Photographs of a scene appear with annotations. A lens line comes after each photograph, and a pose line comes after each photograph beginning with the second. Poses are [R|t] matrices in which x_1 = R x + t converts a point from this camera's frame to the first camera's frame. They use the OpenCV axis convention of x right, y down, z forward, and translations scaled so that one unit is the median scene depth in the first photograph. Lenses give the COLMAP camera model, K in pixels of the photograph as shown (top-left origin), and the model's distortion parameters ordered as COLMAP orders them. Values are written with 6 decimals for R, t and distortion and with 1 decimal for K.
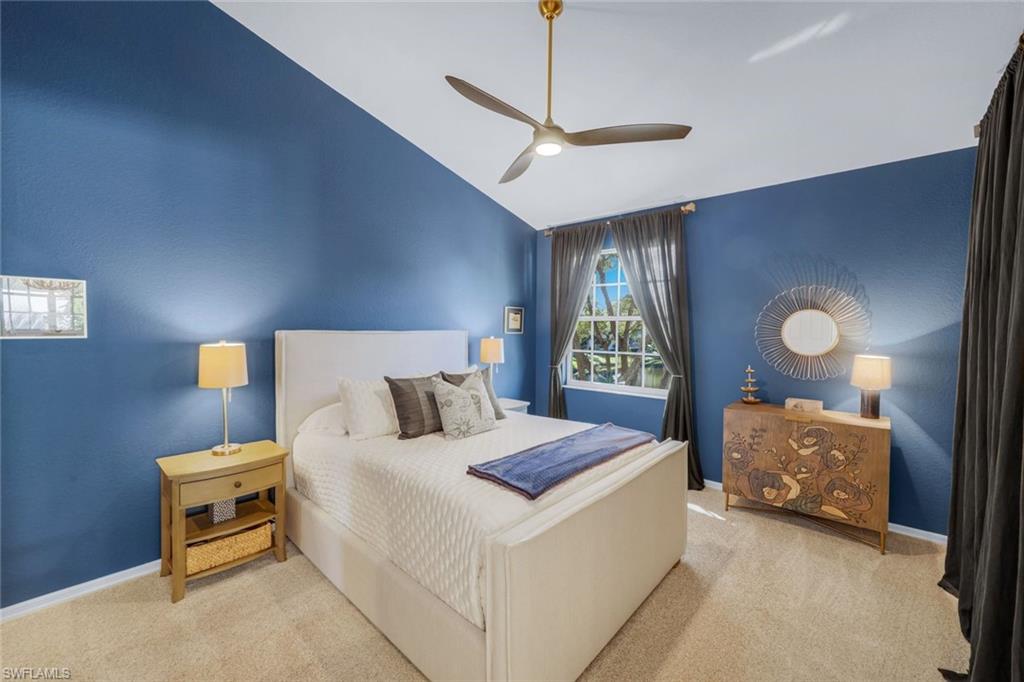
lens RADIAL K [[418.1, 0, 512.9], [0, 418.1, 337.7], [0, 0, 1]] dist [0.001667, 0.000222]
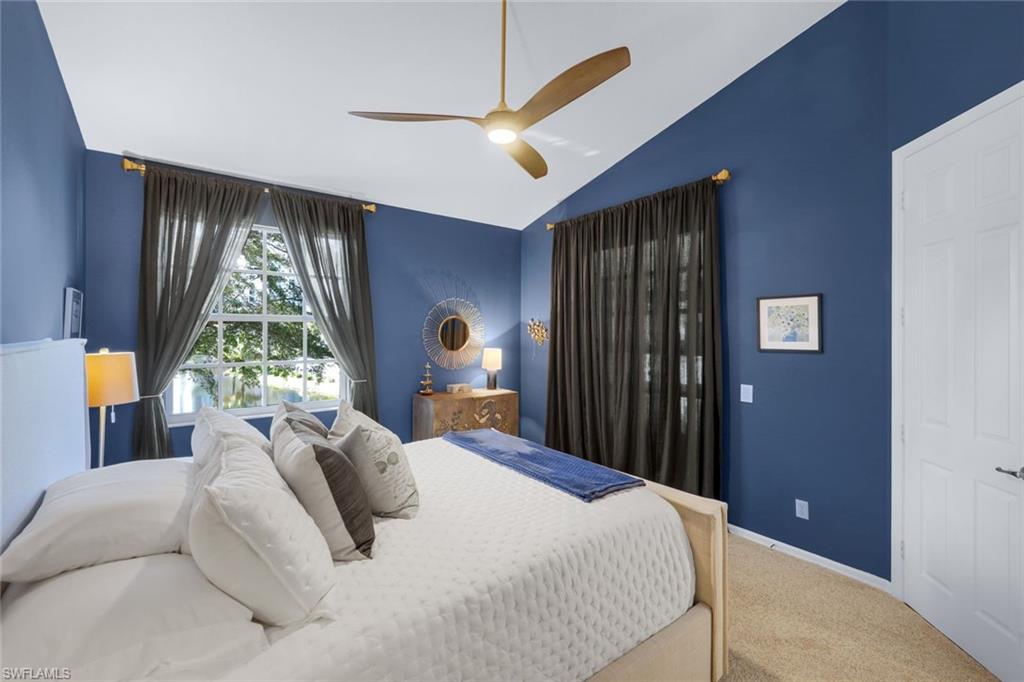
lens RADIAL K [[418.1, 0, 512.9], [0, 418.1, 337.7], [0, 0, 1]] dist [0.001667, 0.000222]
pose [[0.198696, -0.022868, 0.979794, -0.533922], [0.022440, 0.999572, 0.018779, -0.019601], [-0.979804, 0.018255, 0.199124, 0.532201]]
